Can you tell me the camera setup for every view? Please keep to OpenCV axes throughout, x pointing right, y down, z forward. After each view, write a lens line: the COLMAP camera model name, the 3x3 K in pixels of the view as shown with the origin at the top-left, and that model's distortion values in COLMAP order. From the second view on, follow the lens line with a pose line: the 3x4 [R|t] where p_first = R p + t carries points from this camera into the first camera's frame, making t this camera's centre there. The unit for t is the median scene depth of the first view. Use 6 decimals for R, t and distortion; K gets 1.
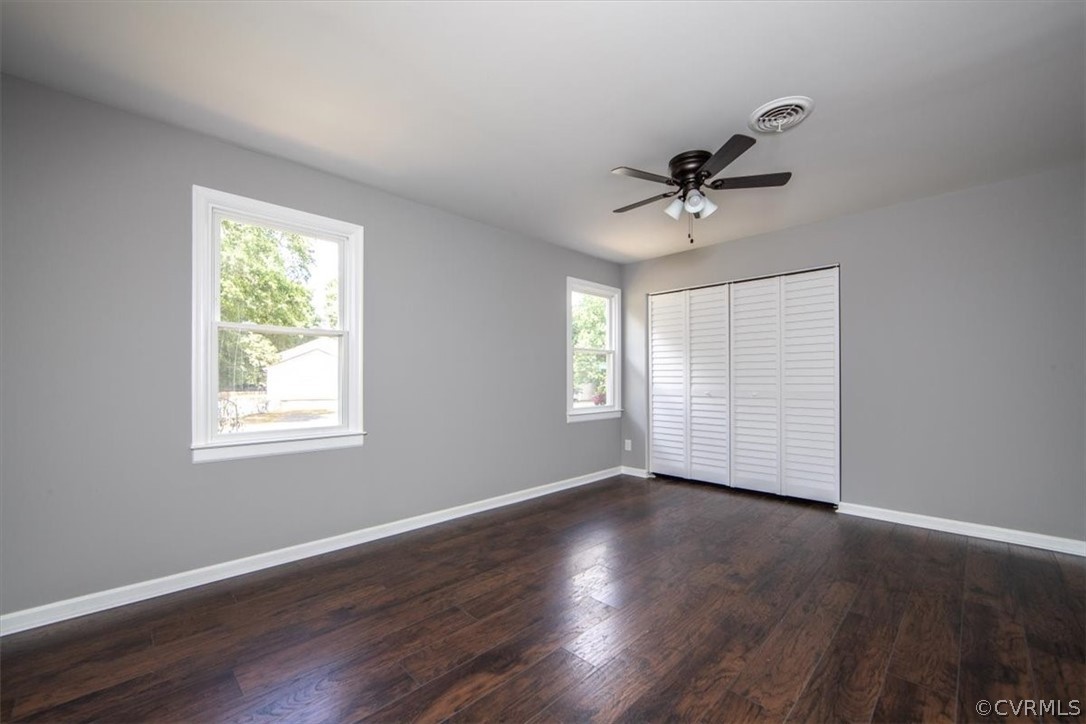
lens RADIAL K [[440.5, 0, 540.3], [0, 440.5, 373.2], [0, 0, 1]] dist [-0.009107, 0.000121]
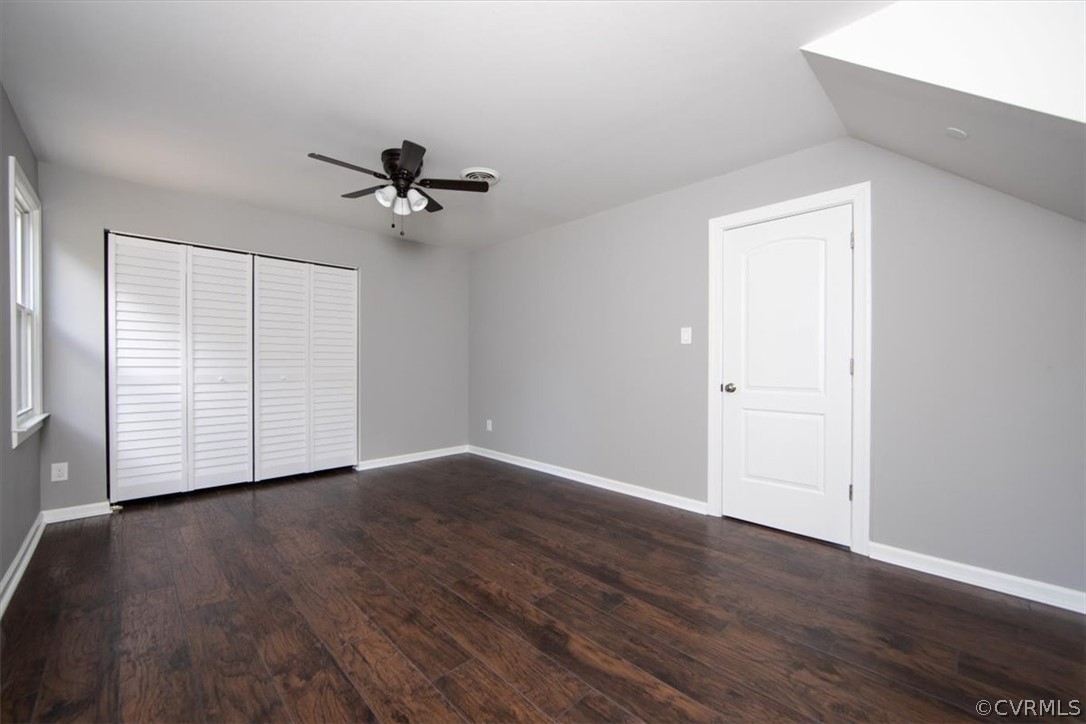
lens RADIAL K [[430.8, 0, 537.9], [0, 430.8, 374.4], [0, 0, 1]] dist [-0.007684, 0.000096]
pose [[0.002487, -0.025135, 0.999681, -0.659716], [-0.020323, 0.999476, 0.025180, 0.007155], [-0.999790, -0.020379, 0.001975, 0.630582]]
